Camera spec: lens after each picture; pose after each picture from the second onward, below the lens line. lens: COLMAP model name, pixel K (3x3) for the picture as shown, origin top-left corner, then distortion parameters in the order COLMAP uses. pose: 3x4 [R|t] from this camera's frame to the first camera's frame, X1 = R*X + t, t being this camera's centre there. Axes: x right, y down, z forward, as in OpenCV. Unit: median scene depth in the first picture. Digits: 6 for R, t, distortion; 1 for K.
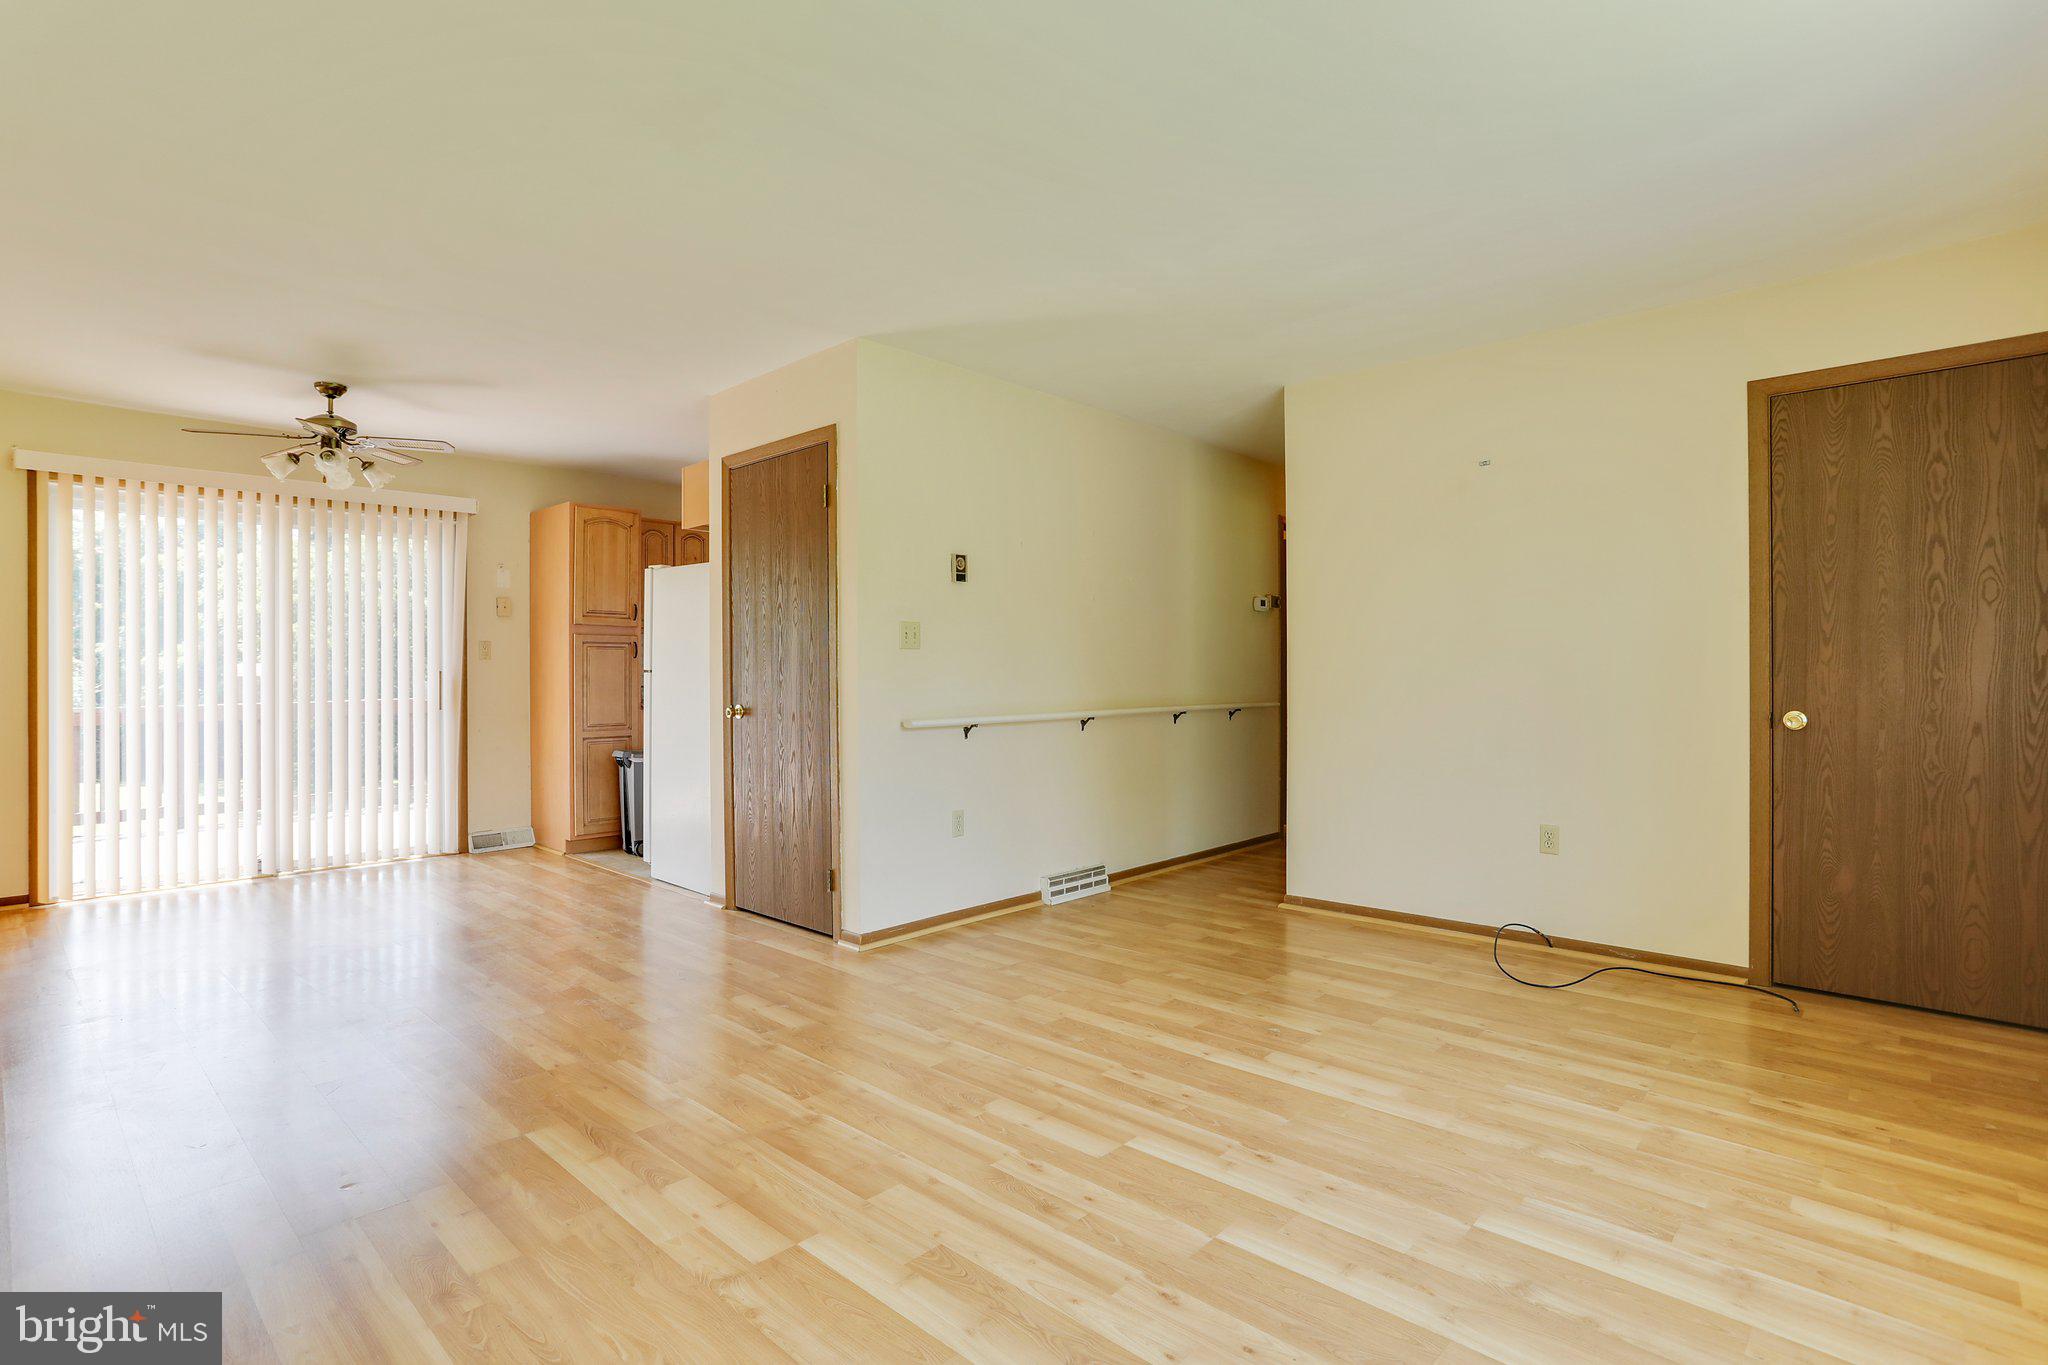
lens RADIAL K [[1004.2, 0, 1011.8], [0, 1004.2, 673.1], [0, 0, 1]] dist [-0.063143, 0.033242]
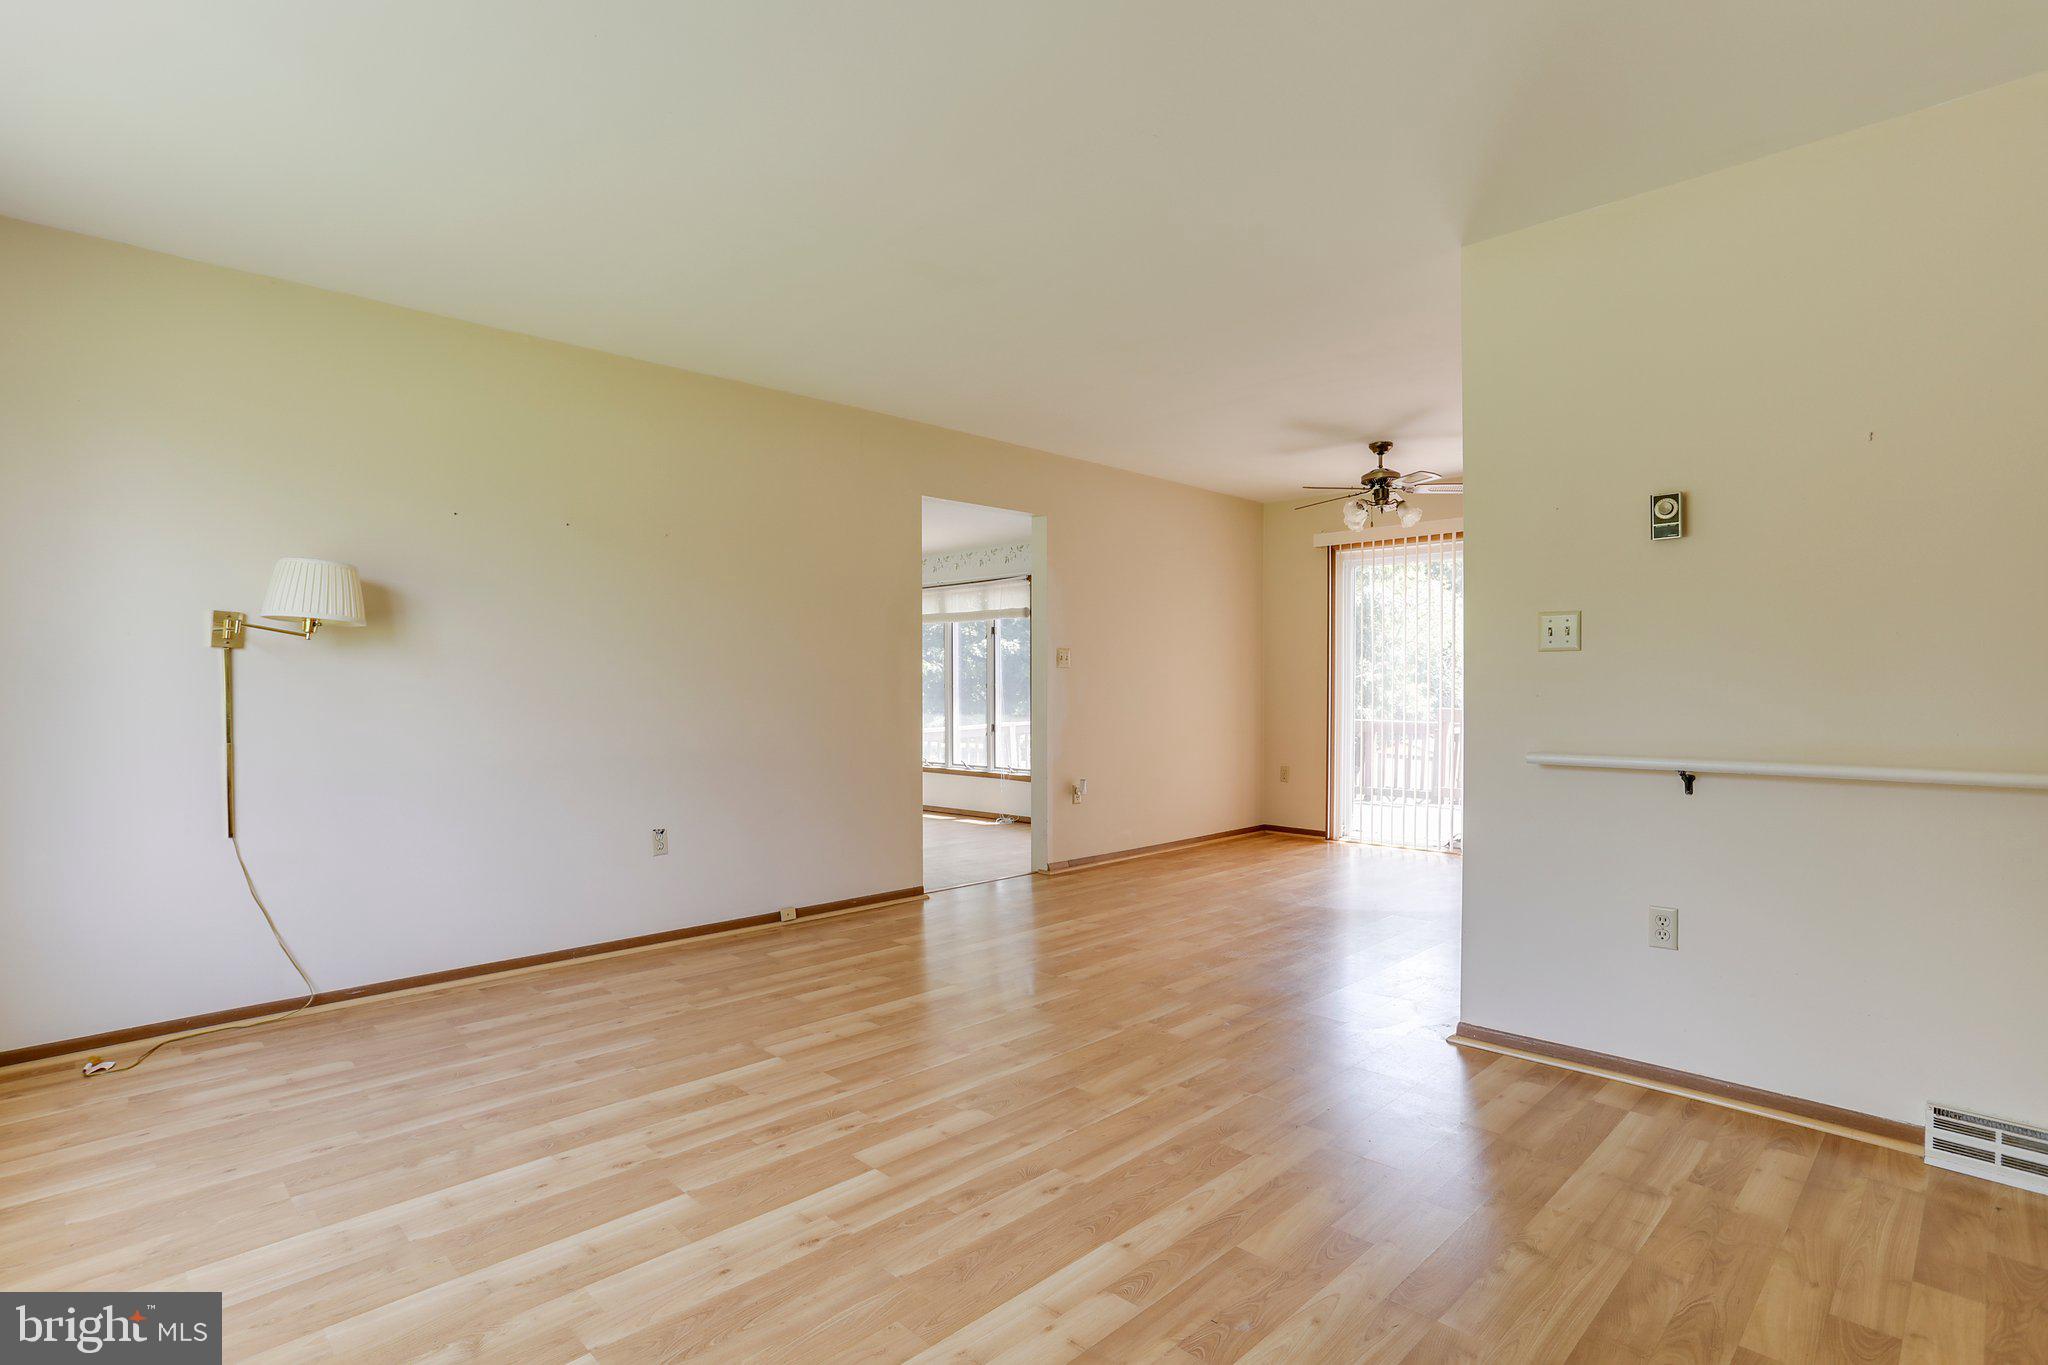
lens RADIAL K [[1004.2, 0, 1011.8], [0, 1004.2, 673.1], [0, 0, 1]] dist [-0.063143, 0.033242]
pose [[-0.036288, -0.007839, -0.999311, 0.979352], [0.000007, 0.999969, -0.007844, -0.006044], [0.999341, -0.000292, -0.036286, 1.052611]]
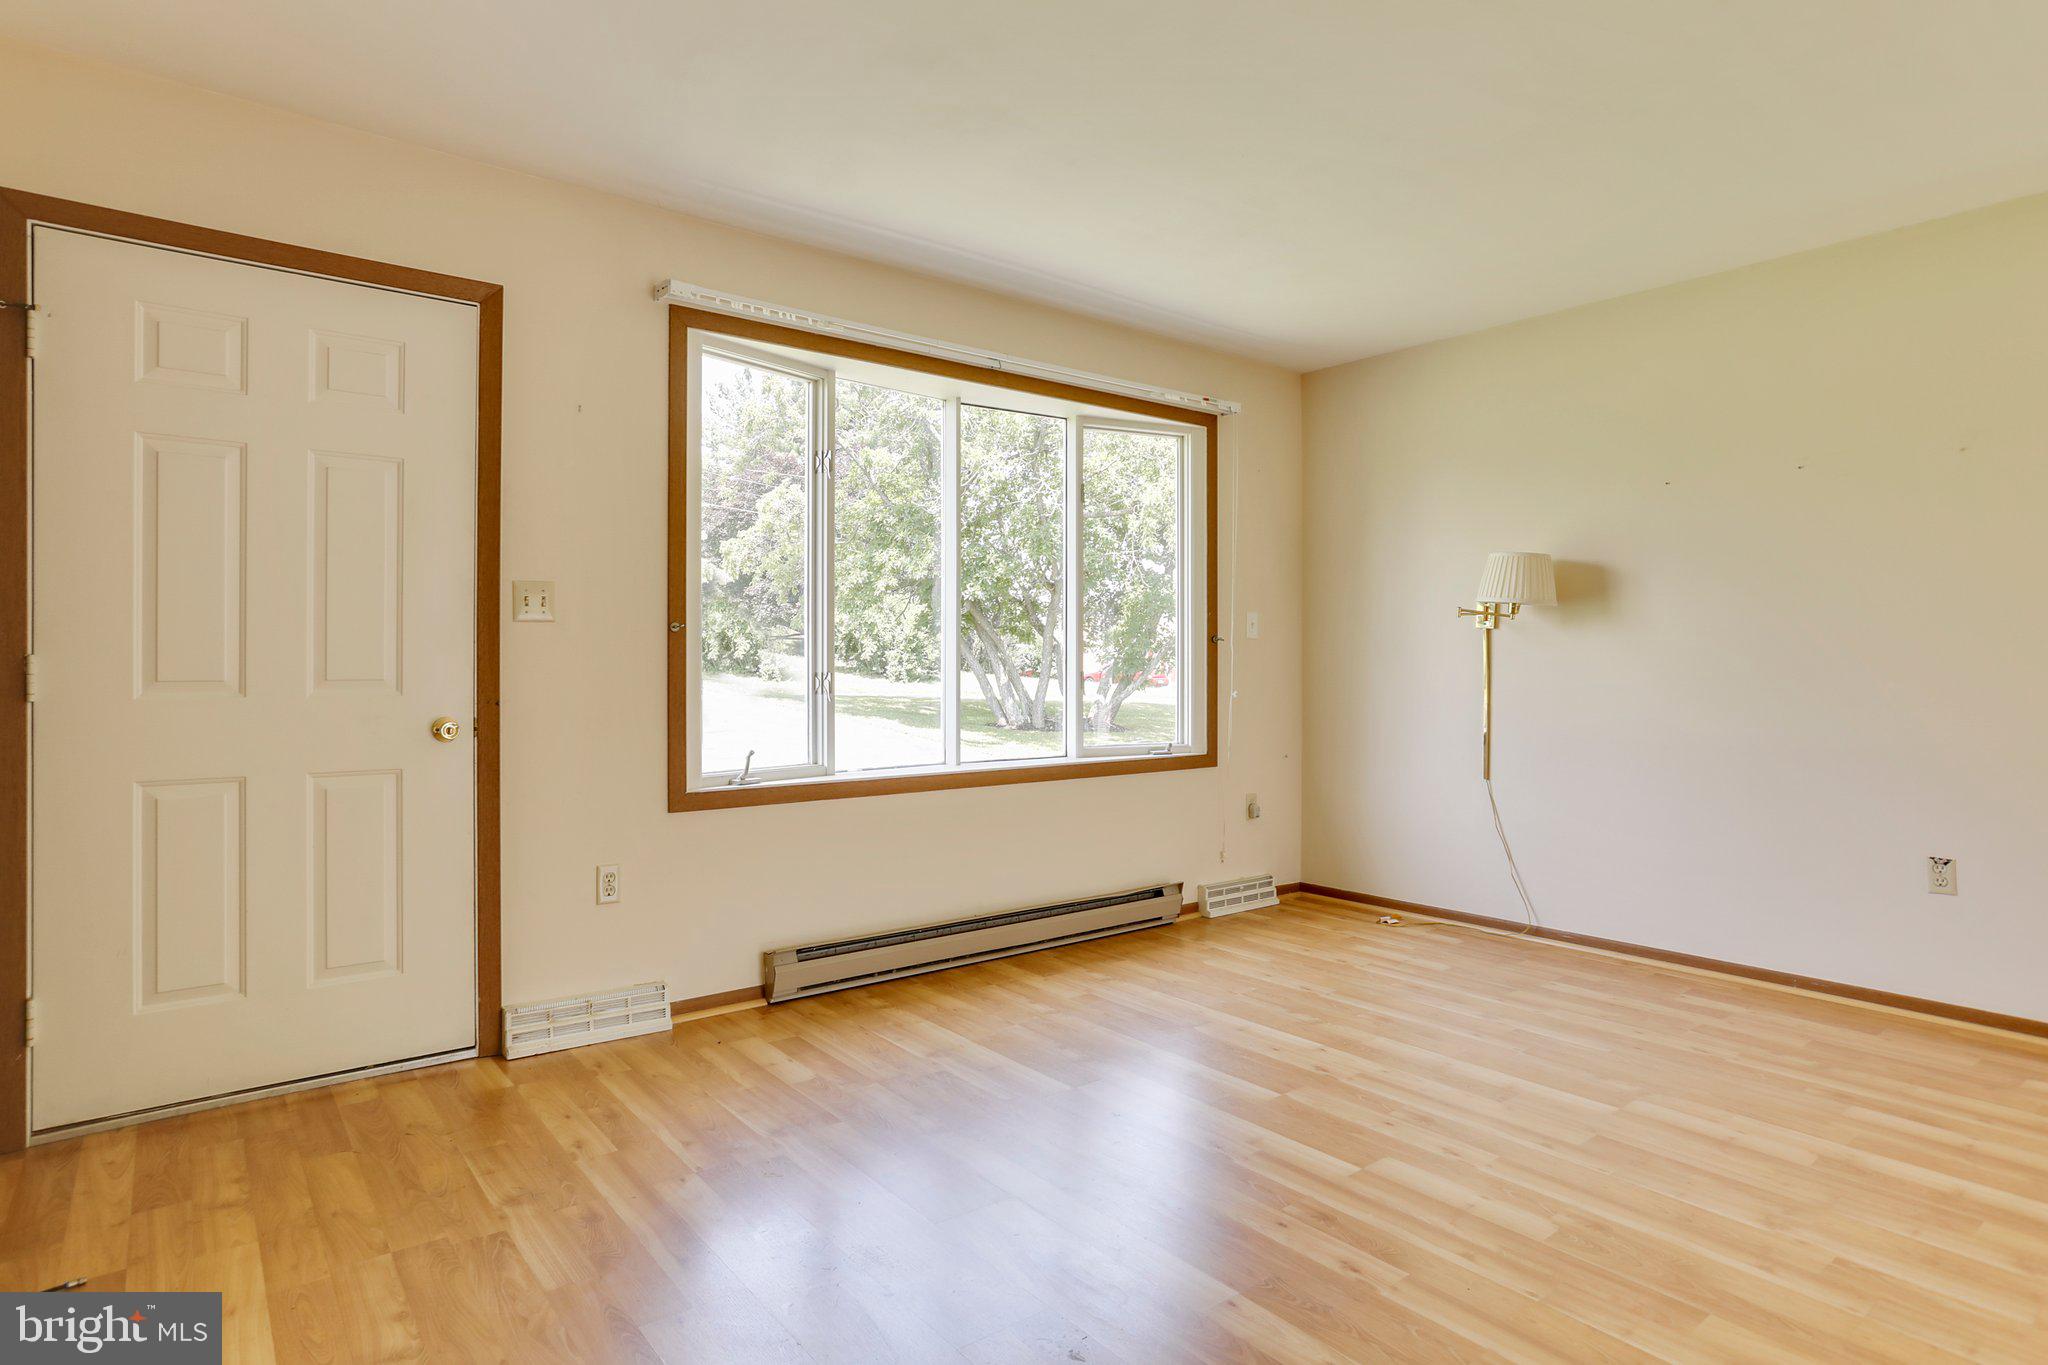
lens RADIAL K [[1095.8, 0, 1014.3], [0, 1095.8, 662.9], [0, 0, 1]] dist [-0.057953, 0.028511]
pose [[-0.988325, 0.000355, 0.152363, 0.251139], [0.000560, 0.999999, 0.001302, 0.004536], [-0.152362, 0.001372, -0.988324, 1.830936]]
